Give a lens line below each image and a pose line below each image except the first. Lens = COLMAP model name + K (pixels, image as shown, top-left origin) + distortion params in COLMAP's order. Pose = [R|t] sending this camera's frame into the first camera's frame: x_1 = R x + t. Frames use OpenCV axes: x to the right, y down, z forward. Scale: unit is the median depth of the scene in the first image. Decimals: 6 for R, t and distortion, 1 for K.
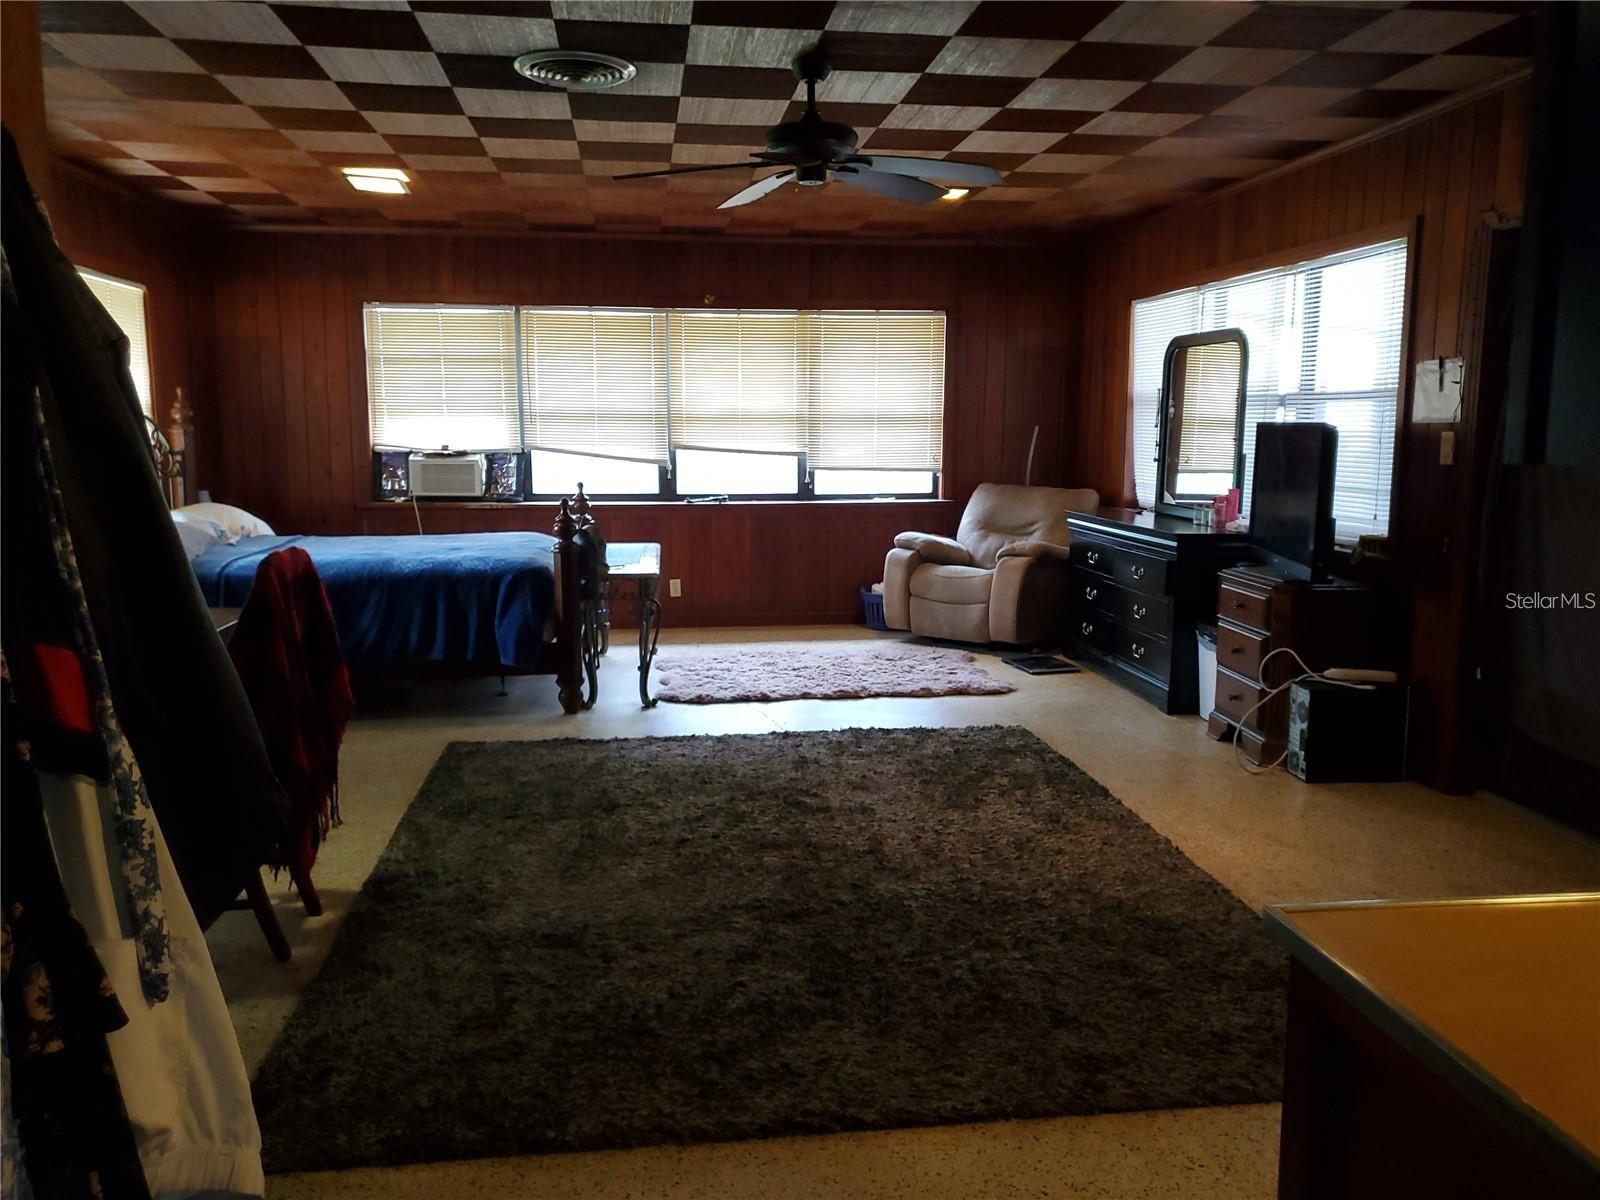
lens RADIAL K [[1230.3, 0, 803.5], [0, 1230.3, 577.6], [0, 0, 1]] dist [-0.001442, 0.008904]
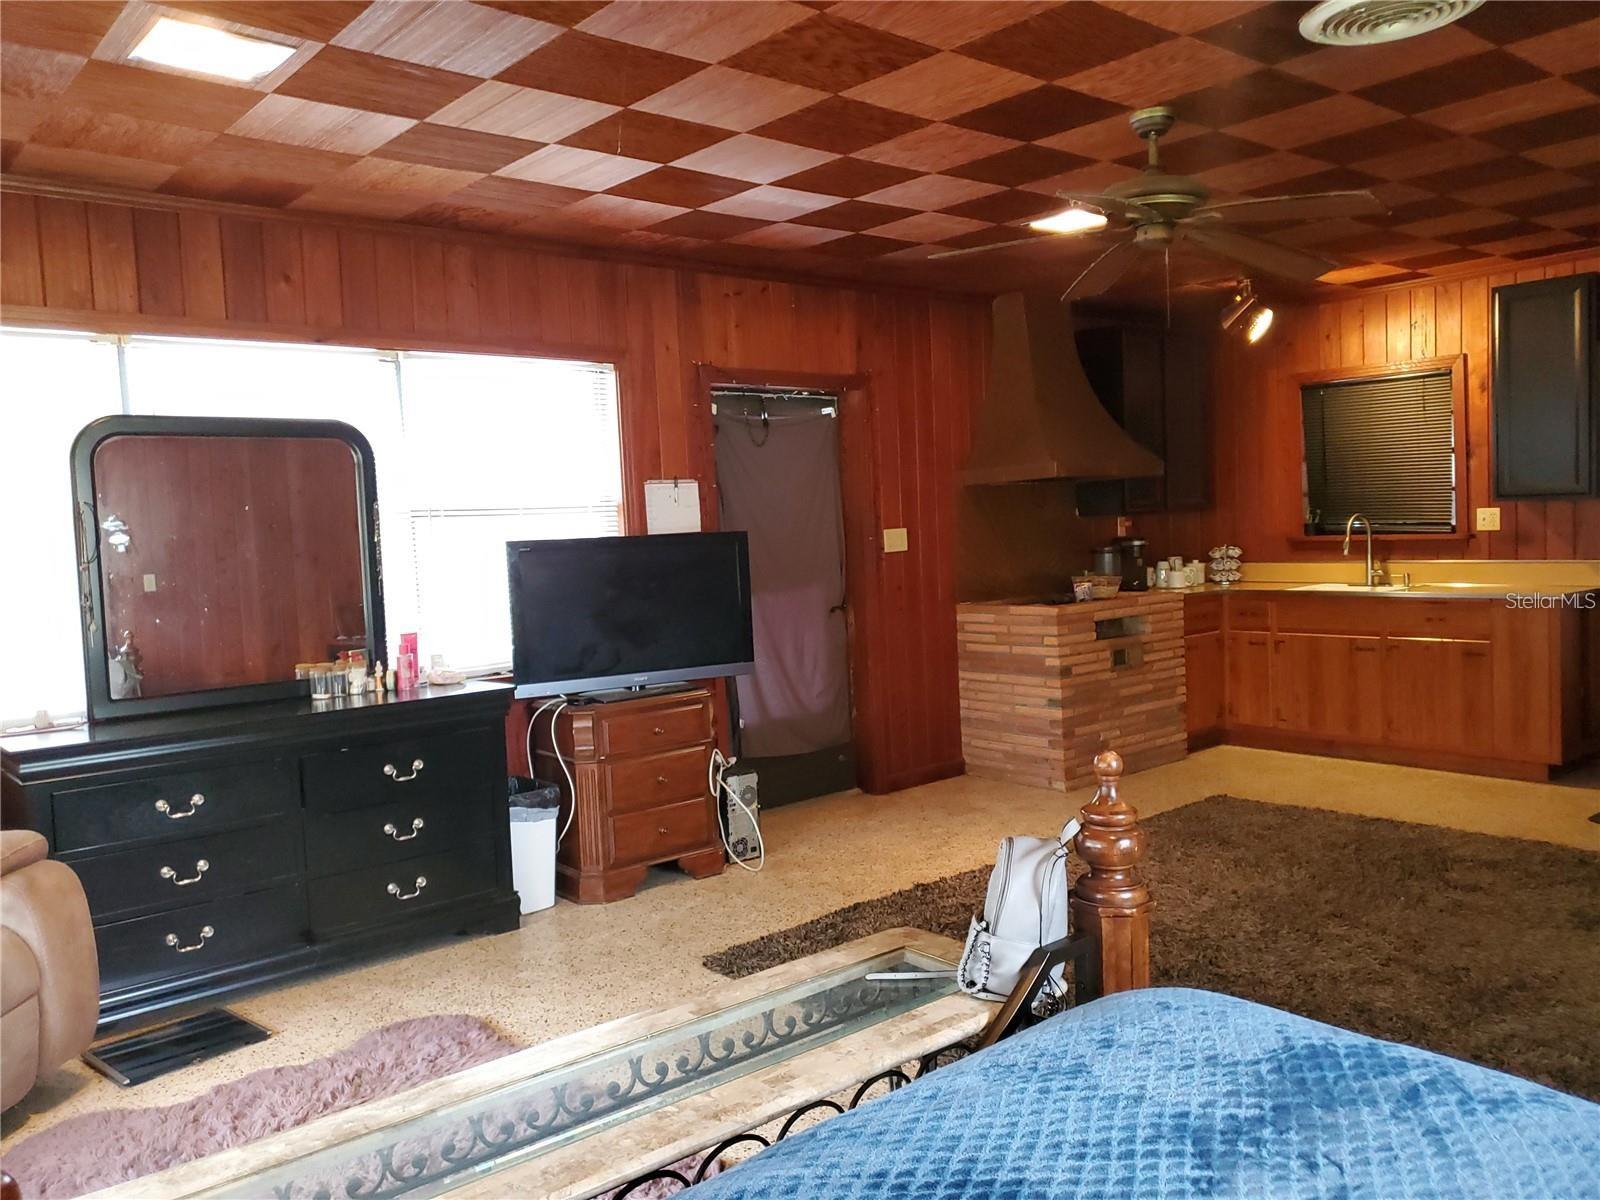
lens RADIAL K [[1230.3, 0, 803.5], [0, 1230.3, 577.6], [0, 0, 1]] dist [-0.001442, 0.008904]
pose [[-0.526386, -0.030015, 0.849716, -0.564883], [0.139913, 0.982695, 0.121386, -0.215649], [-0.838655, 0.182782, -0.513078, 1.563981]]
